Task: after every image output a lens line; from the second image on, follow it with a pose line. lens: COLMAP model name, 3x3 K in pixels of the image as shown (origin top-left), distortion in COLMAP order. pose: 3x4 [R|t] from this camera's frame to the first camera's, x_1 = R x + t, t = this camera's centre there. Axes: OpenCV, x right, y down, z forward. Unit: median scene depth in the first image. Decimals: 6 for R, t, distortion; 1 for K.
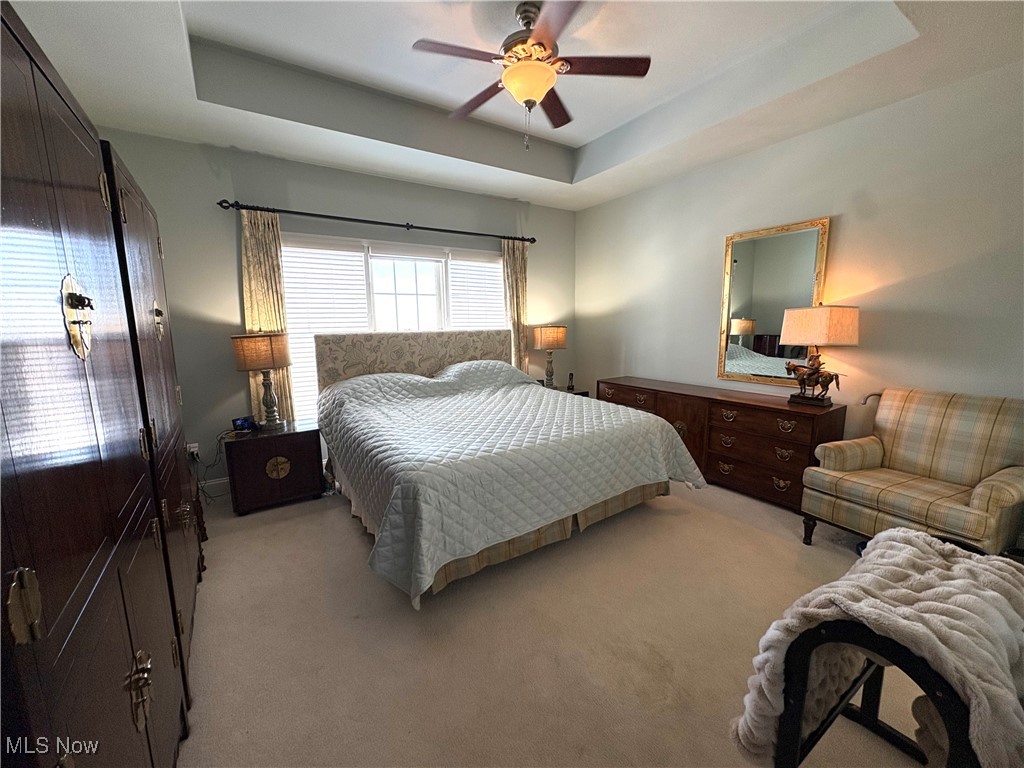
lens RADIAL K [[405.7, 0, 511.2], [0, 405.7, 381.3], [0, 0, 1]] dist [0.000951, 0.000073]
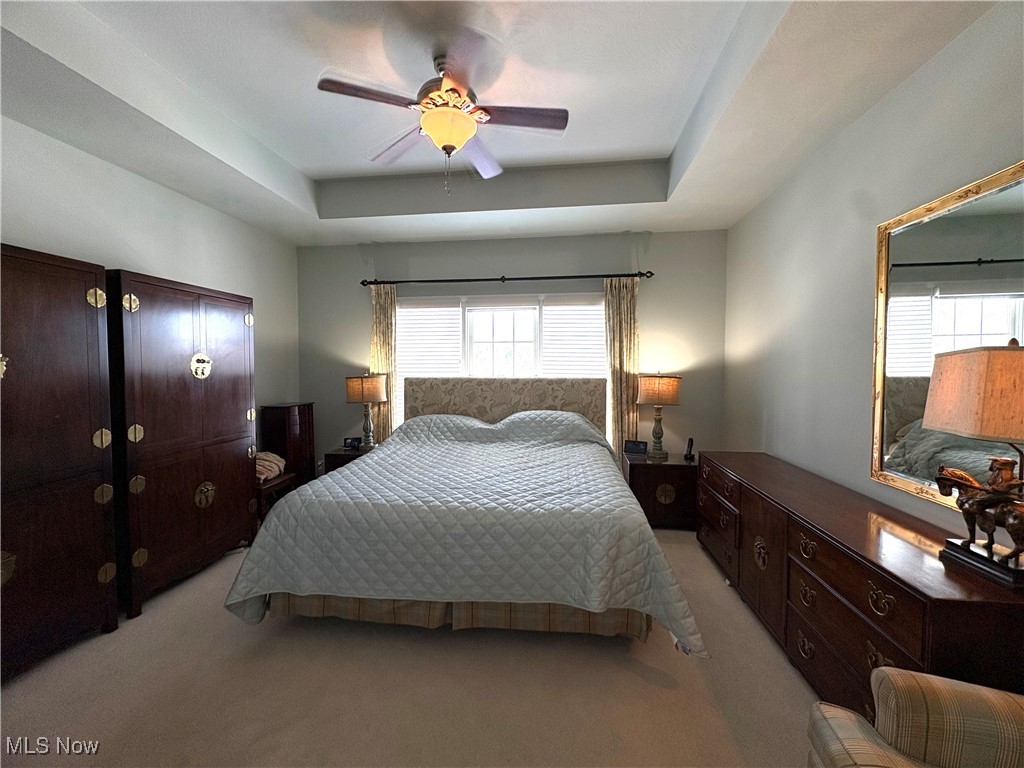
lens RADIAL K [[405.7, 0, 511.9], [0, 405.7, 383.3], [0, 0, 1]] dist [0.000951, 0.000073]
pose [[0.756529, 0.039922, -0.652740, 0.487110], [-0.106858, 0.992266, -0.063161, -0.048237], [0.645171, 0.117534, 0.754944, 0.255225]]
